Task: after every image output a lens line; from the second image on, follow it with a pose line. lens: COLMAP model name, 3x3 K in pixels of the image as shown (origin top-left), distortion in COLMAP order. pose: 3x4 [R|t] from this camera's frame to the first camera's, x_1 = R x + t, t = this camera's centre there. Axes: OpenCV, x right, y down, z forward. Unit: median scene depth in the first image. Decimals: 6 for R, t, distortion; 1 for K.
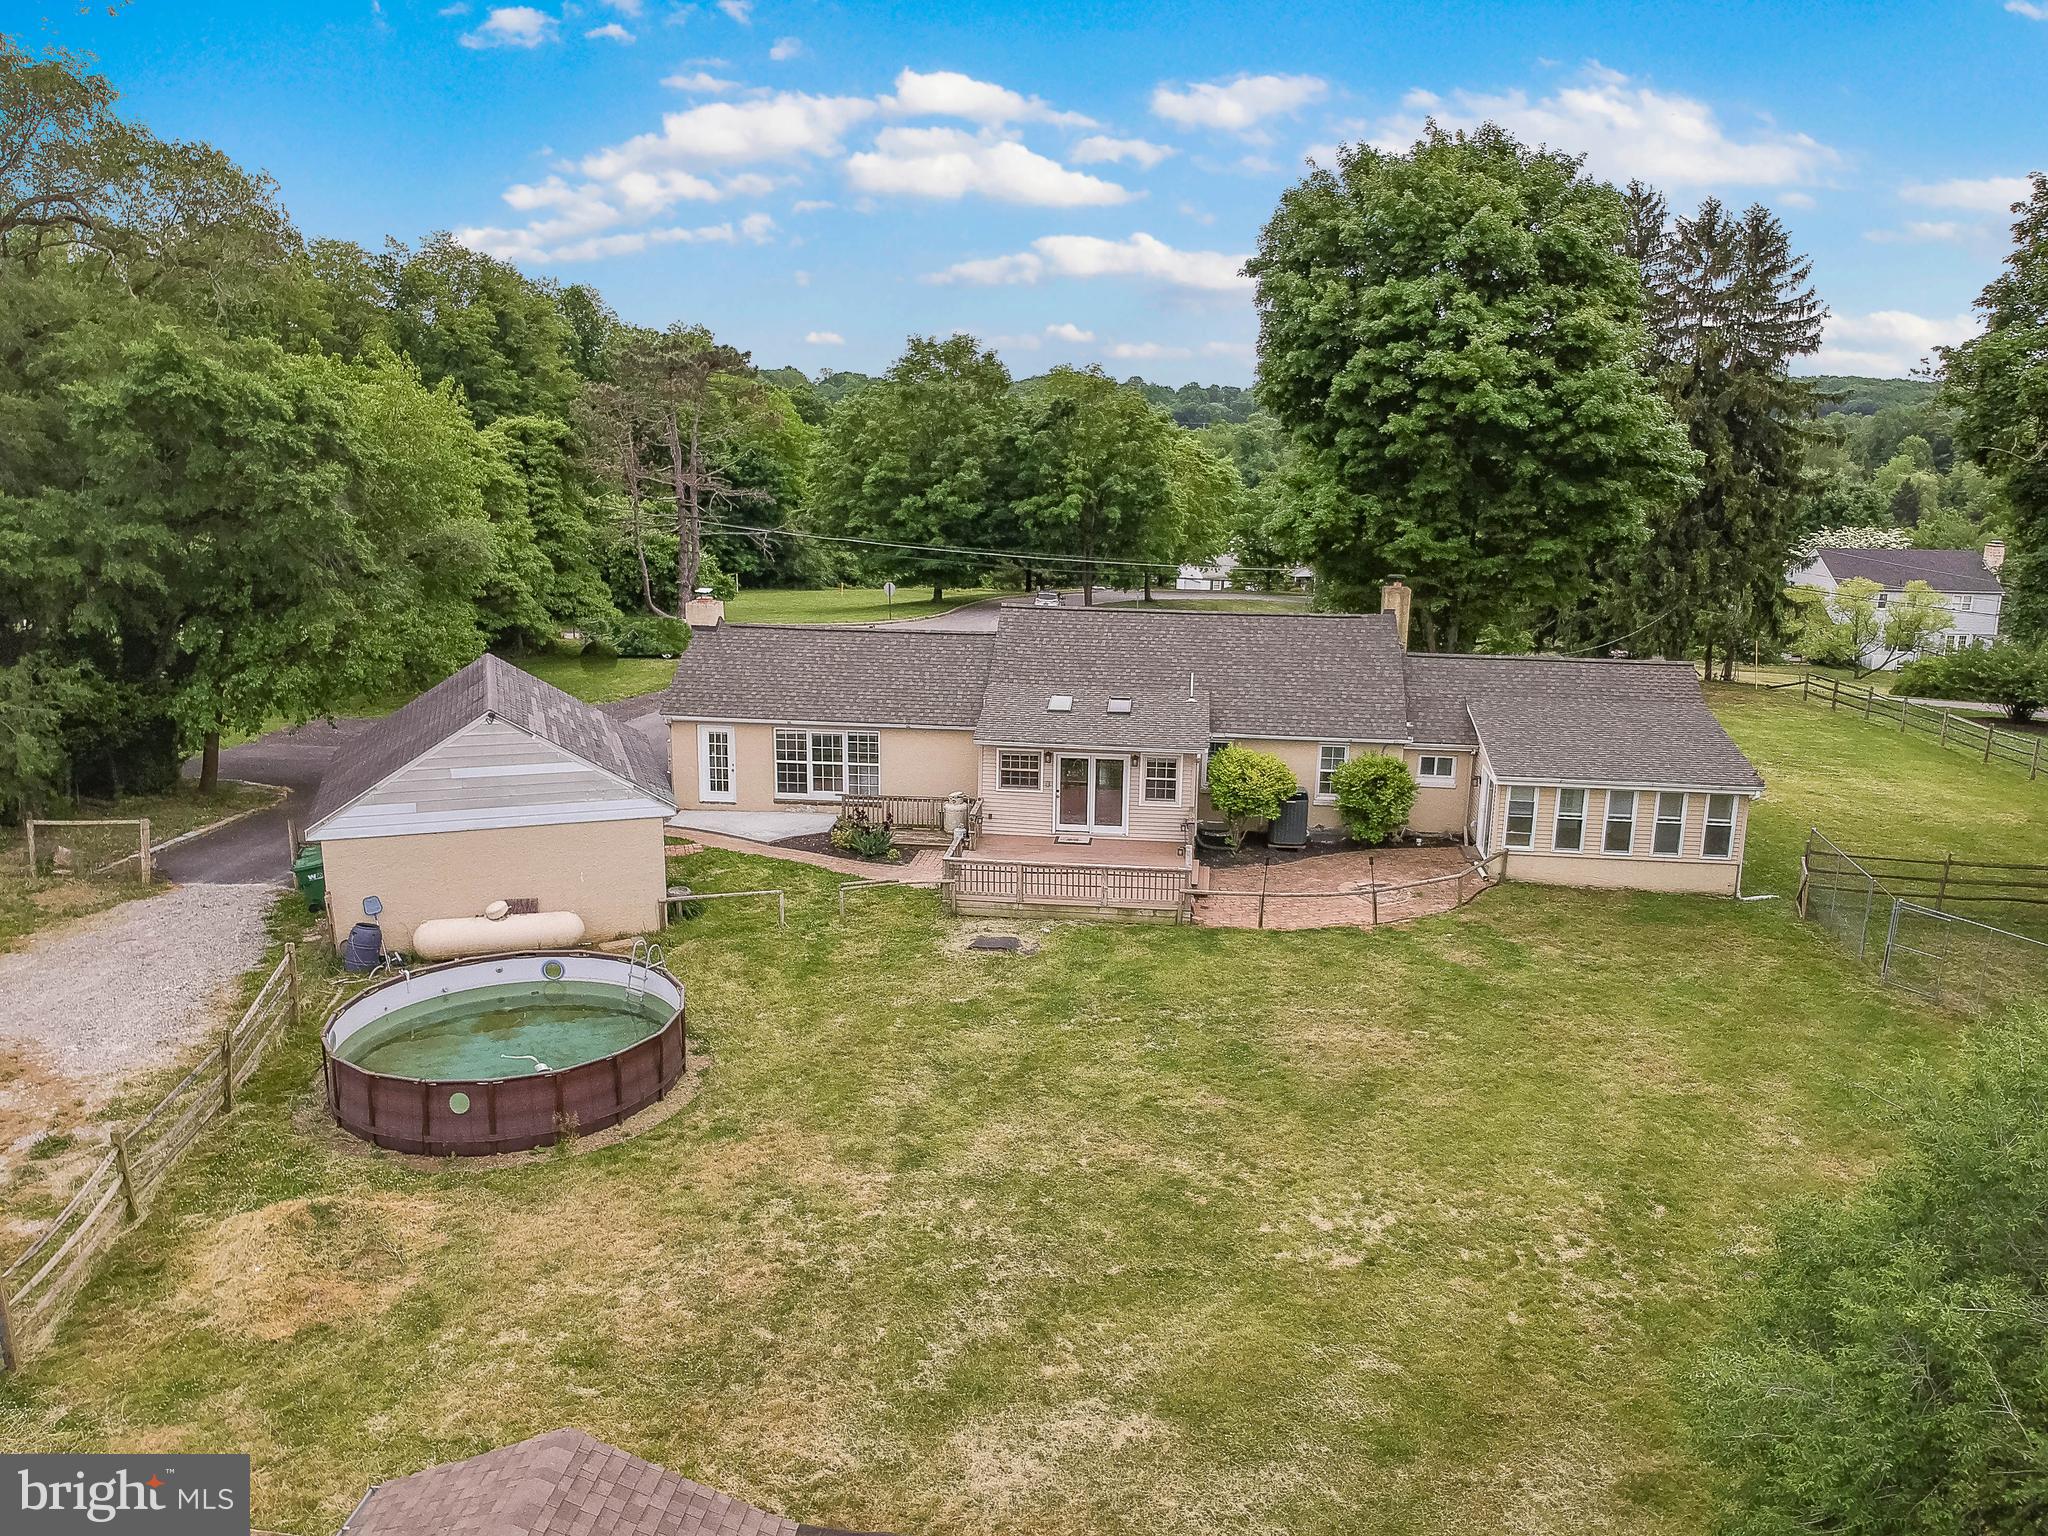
lens RADIAL K [[1497.8, 0, 1050.1], [0, 1497.8, 771.5], [0, 0, 1]] dist [0.106390, -0.203696]
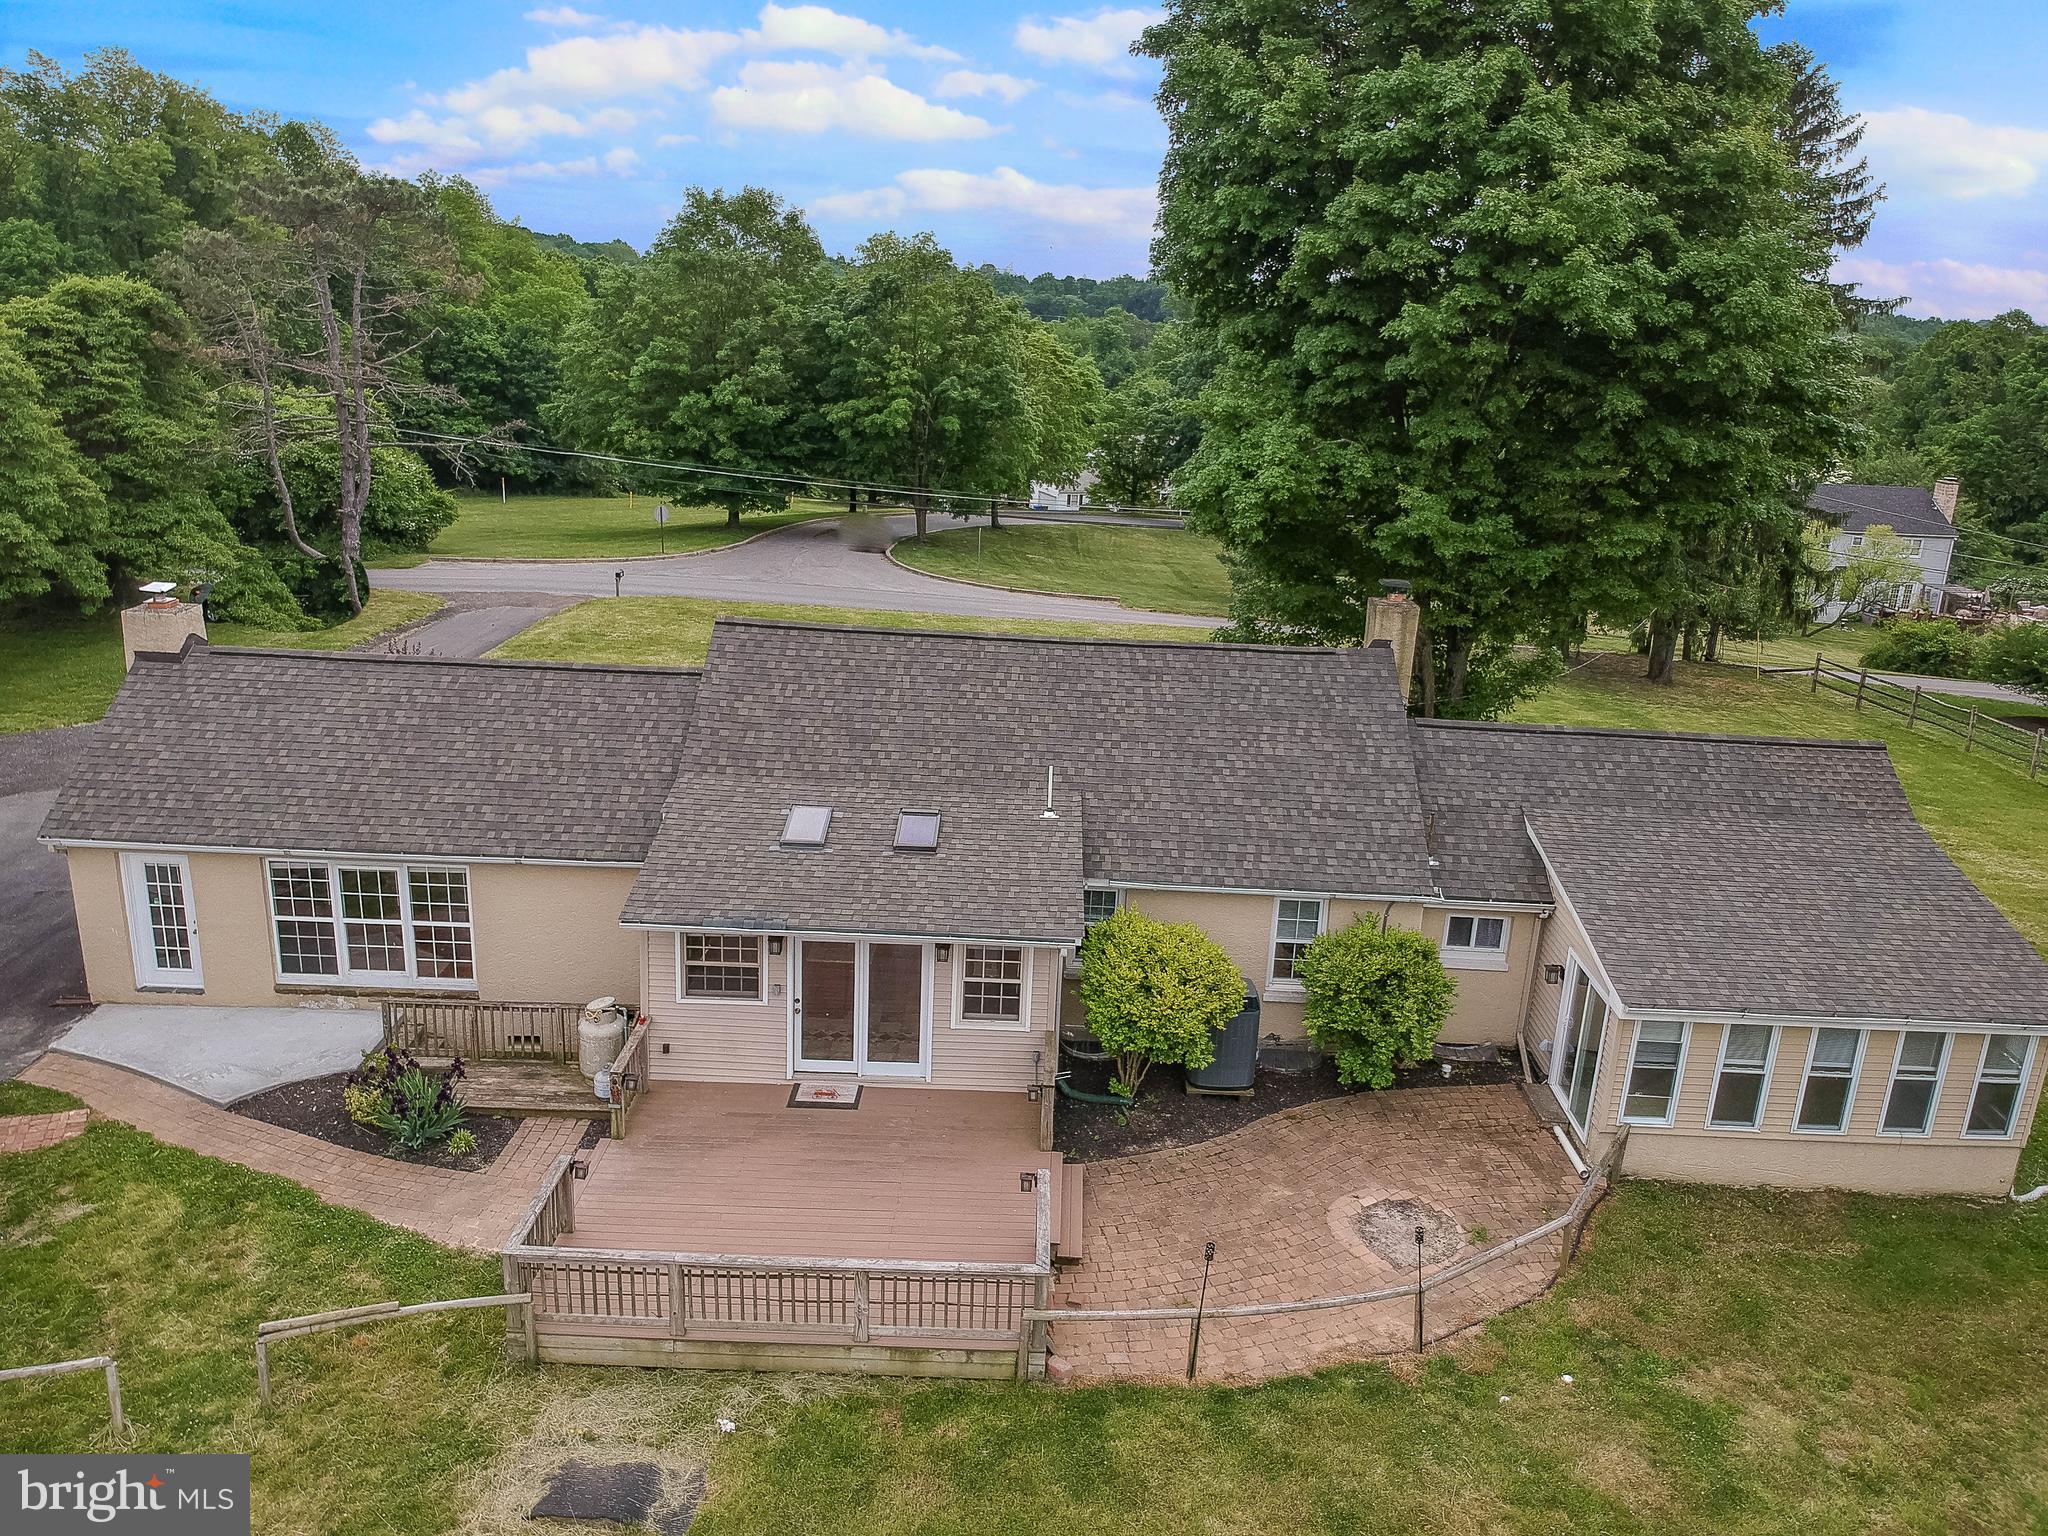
lens RADIAL K [[1514.5, 0, 1058.8], [0, 1514.5, 756.6], [0, 0, 1]] dist [0.106378, -0.197785]
pose [[0.994578, 0.002364, 0.103965, 0.037362], [-0.008087, 0.998472, 0.054656, -0.093726], [-0.103677, -0.055201, 0.993078, 0.420266]]
